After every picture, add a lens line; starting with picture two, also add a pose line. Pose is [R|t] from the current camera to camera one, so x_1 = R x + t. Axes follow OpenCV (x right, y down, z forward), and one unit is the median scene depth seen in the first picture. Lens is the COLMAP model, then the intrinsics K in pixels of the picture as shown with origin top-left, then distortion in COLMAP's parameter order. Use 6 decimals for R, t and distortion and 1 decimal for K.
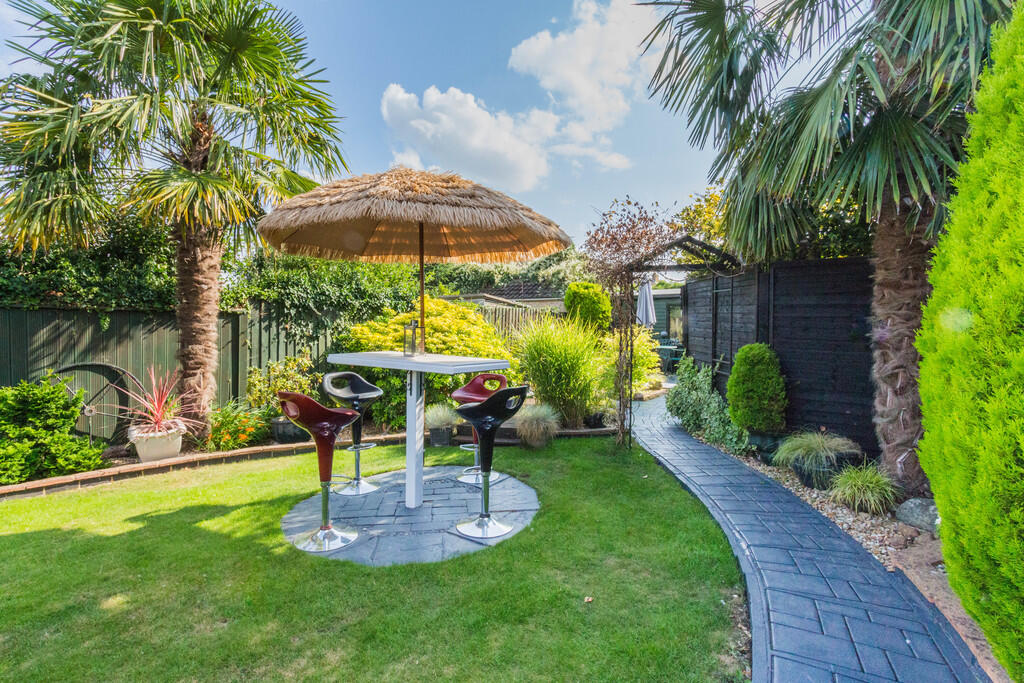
lens RADIAL K [[479.8, 0, 513.9], [0, 479.8, 341.1], [0, 0, 1]] dist [0.000074, -0.000169]
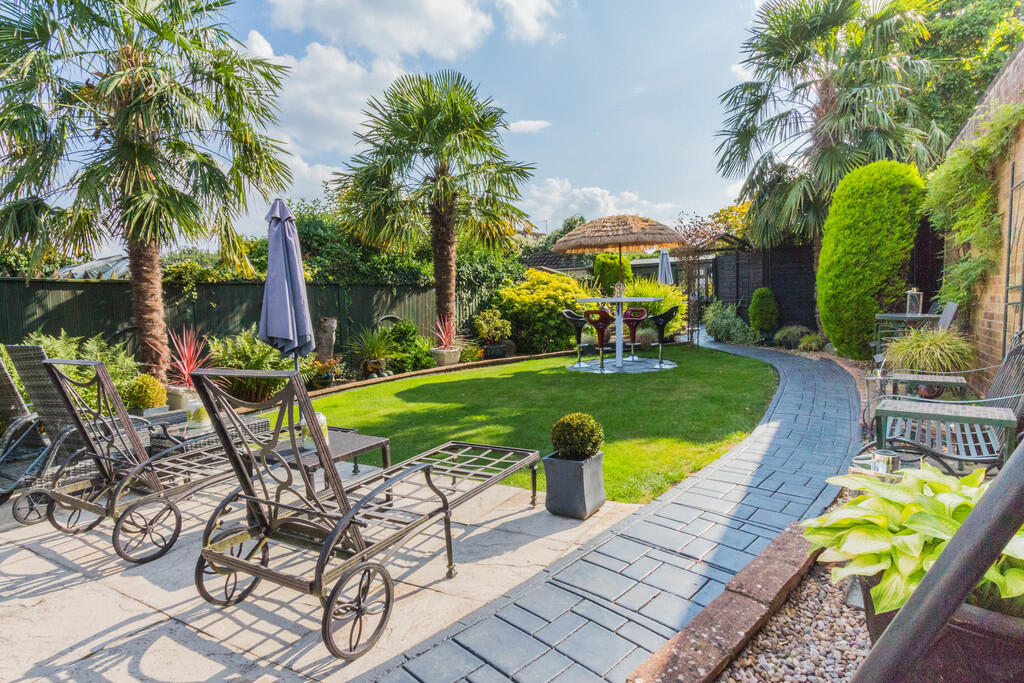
lens RADIAL K [[553.2, 0, 510.5], [0, 553.2, 340.7], [0, 0, 1]] dist [0.000366, 0.000001]
pose [[0.994184, -0.046245, 0.097259, -0.687869], [0.042046, 0.998111, 0.044784, 0.068775], [-0.099146, -0.040434, 0.994251, -1.063335]]
